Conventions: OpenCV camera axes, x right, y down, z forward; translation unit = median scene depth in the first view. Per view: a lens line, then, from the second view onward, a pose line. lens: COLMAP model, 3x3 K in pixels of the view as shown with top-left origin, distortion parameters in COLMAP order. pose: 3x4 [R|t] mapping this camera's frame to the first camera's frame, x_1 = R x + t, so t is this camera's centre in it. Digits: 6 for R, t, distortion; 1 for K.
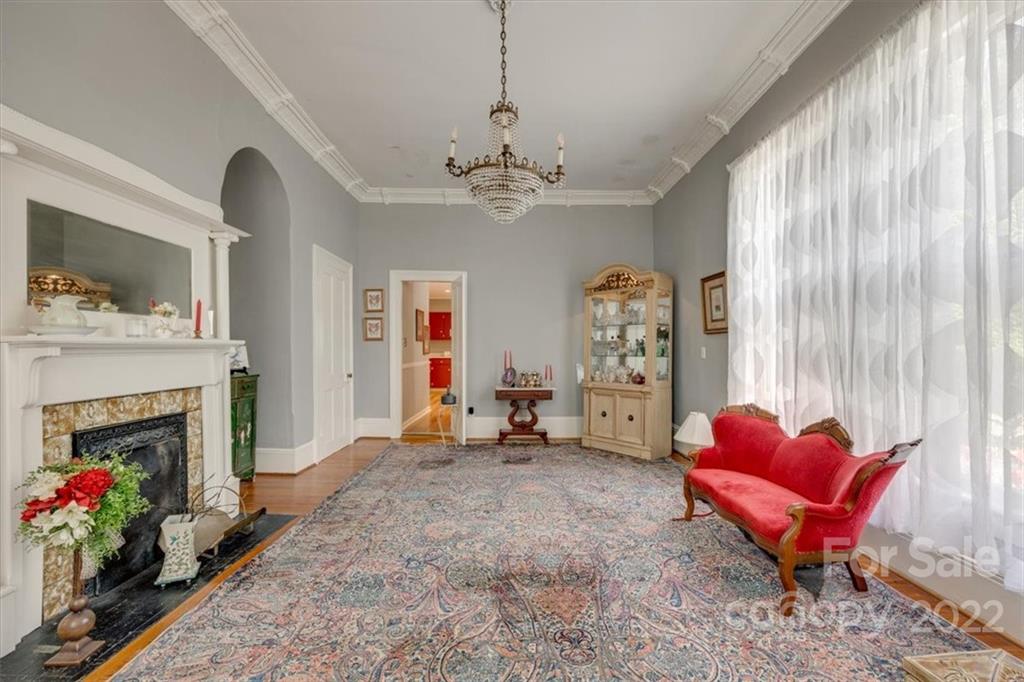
lens RADIAL K [[418.4, 0, 512.0], [0, 418.4, 356.8], [0, 0, 1]] dist [-0.001668, 0.000002]
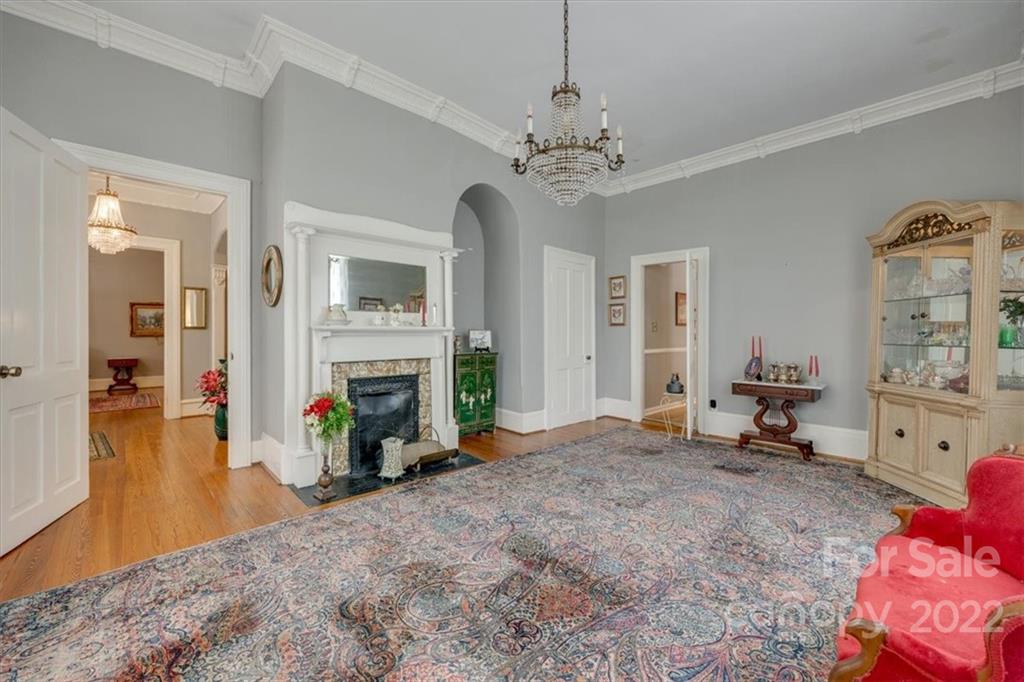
lens RADIAL K [[415.0, 0, 517.0], [0, 415.0, 344.0], [0, 0, 1]] dist [-0.002555, -0.000264]
pose [[0.683179, 0.020671, -0.729959, 0.403959], [-0.016332, 0.999782, 0.013026, -0.003021], [0.730069, 0.003023, 0.683367, 0.160407]]
